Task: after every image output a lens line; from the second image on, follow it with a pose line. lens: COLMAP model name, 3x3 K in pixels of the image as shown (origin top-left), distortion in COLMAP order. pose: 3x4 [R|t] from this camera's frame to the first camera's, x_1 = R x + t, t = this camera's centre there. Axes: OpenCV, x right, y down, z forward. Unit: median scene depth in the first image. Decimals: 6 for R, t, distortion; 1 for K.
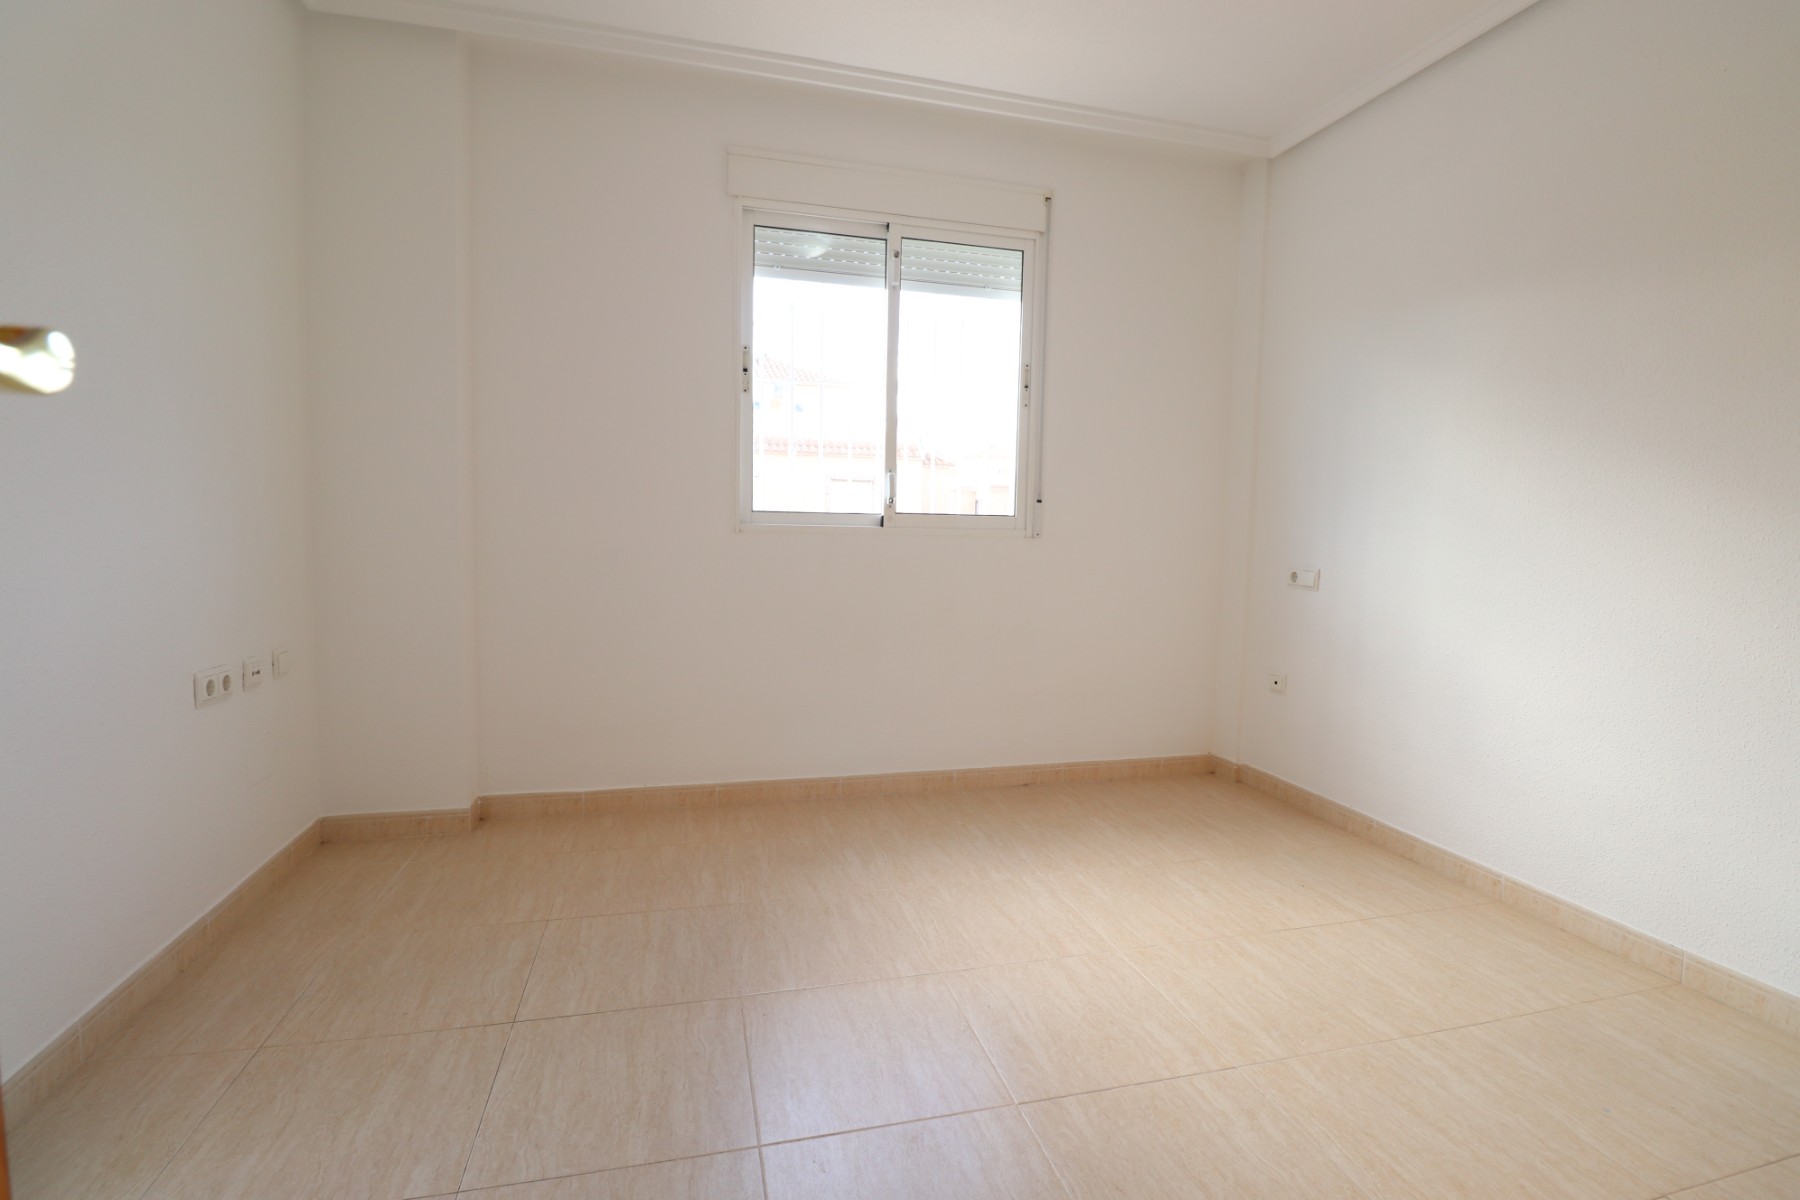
lens RADIAL K [[832.0, 0, 900.0], [0, 832.0, 584.3], [0, 0, 1]] dist [-0.003489, -0.009630]
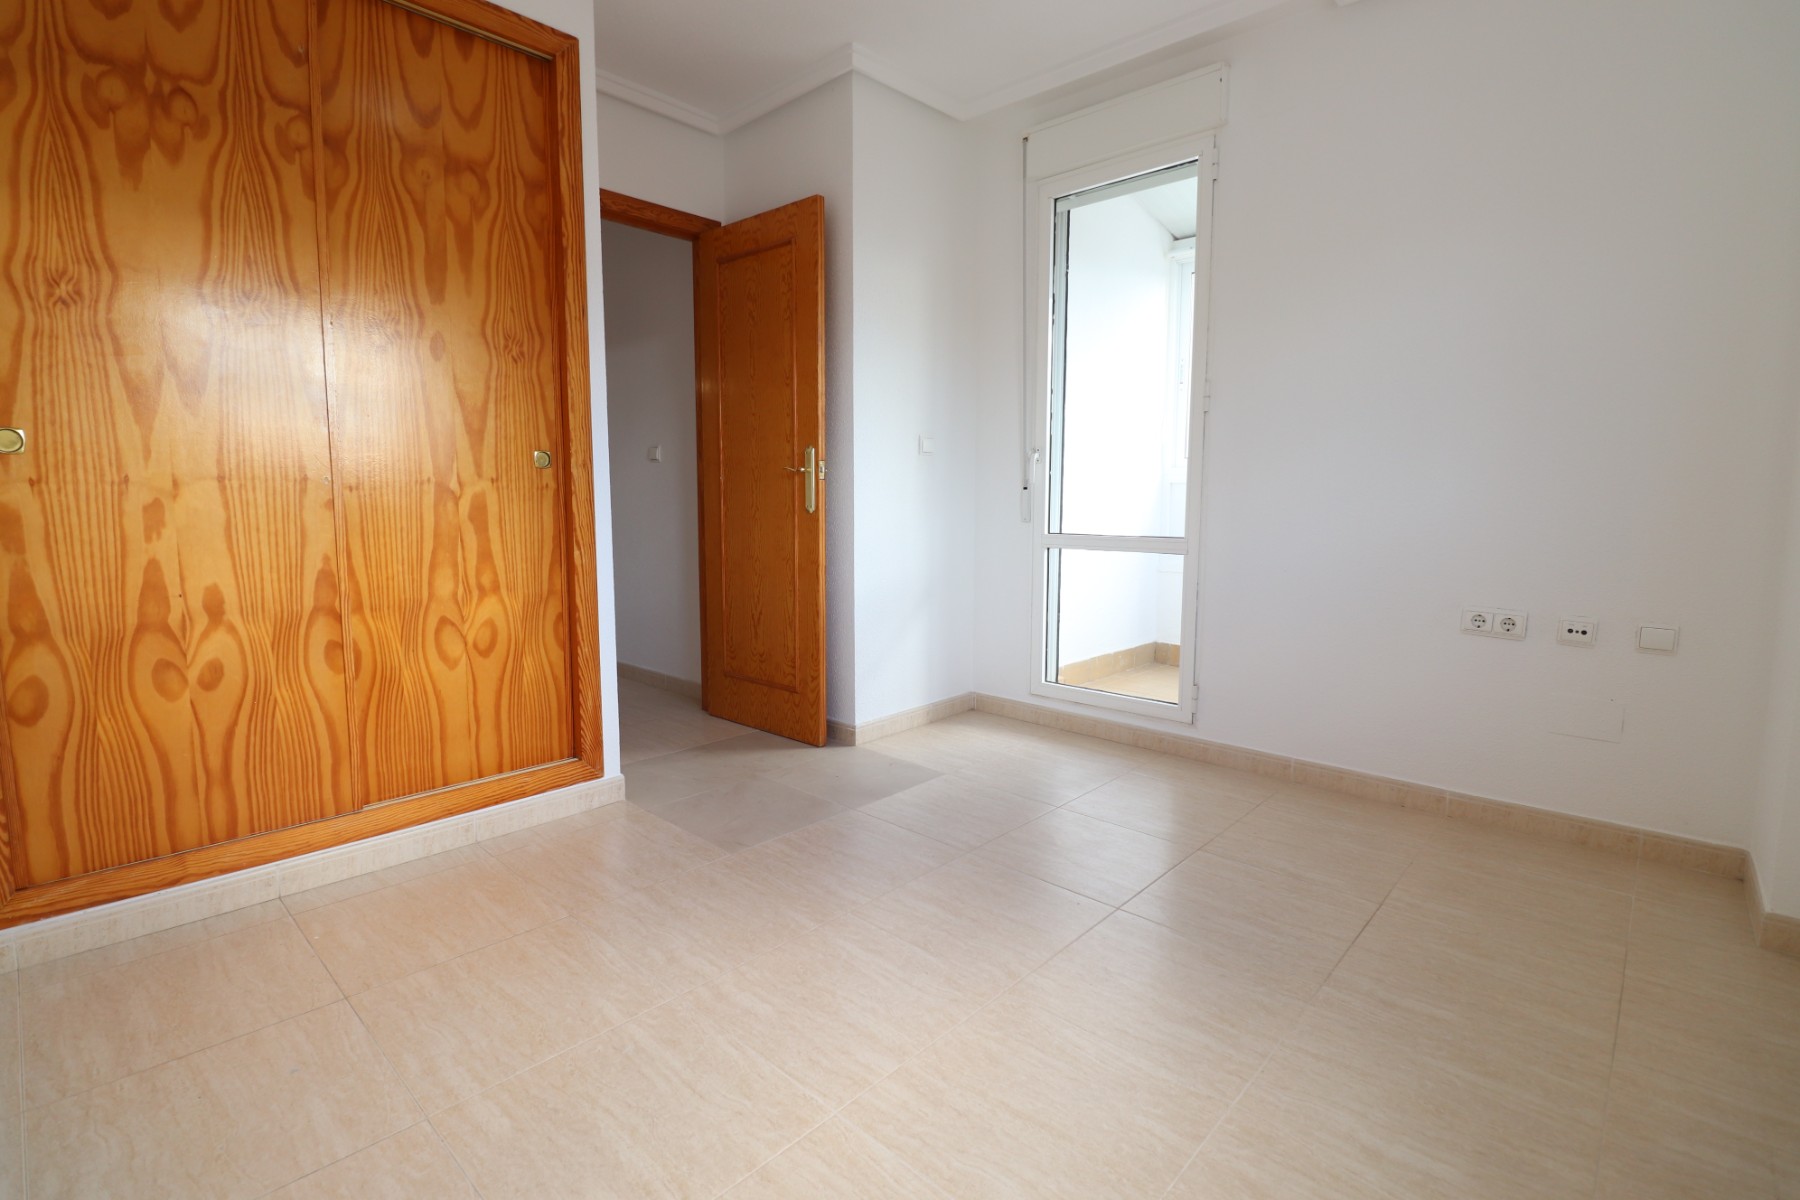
lens RADIAL K [[832.0, 0, 900.0], [0, 832.0, 584.3], [0, 0, 1]] dist [-0.003489, -0.009630]
pose [[-0.842451, 0.034816, -0.537646, 0.560814], [-0.059157, 0.985899, 0.156537, -0.072508], [0.535515, 0.163681, -0.828512, 1.511869]]
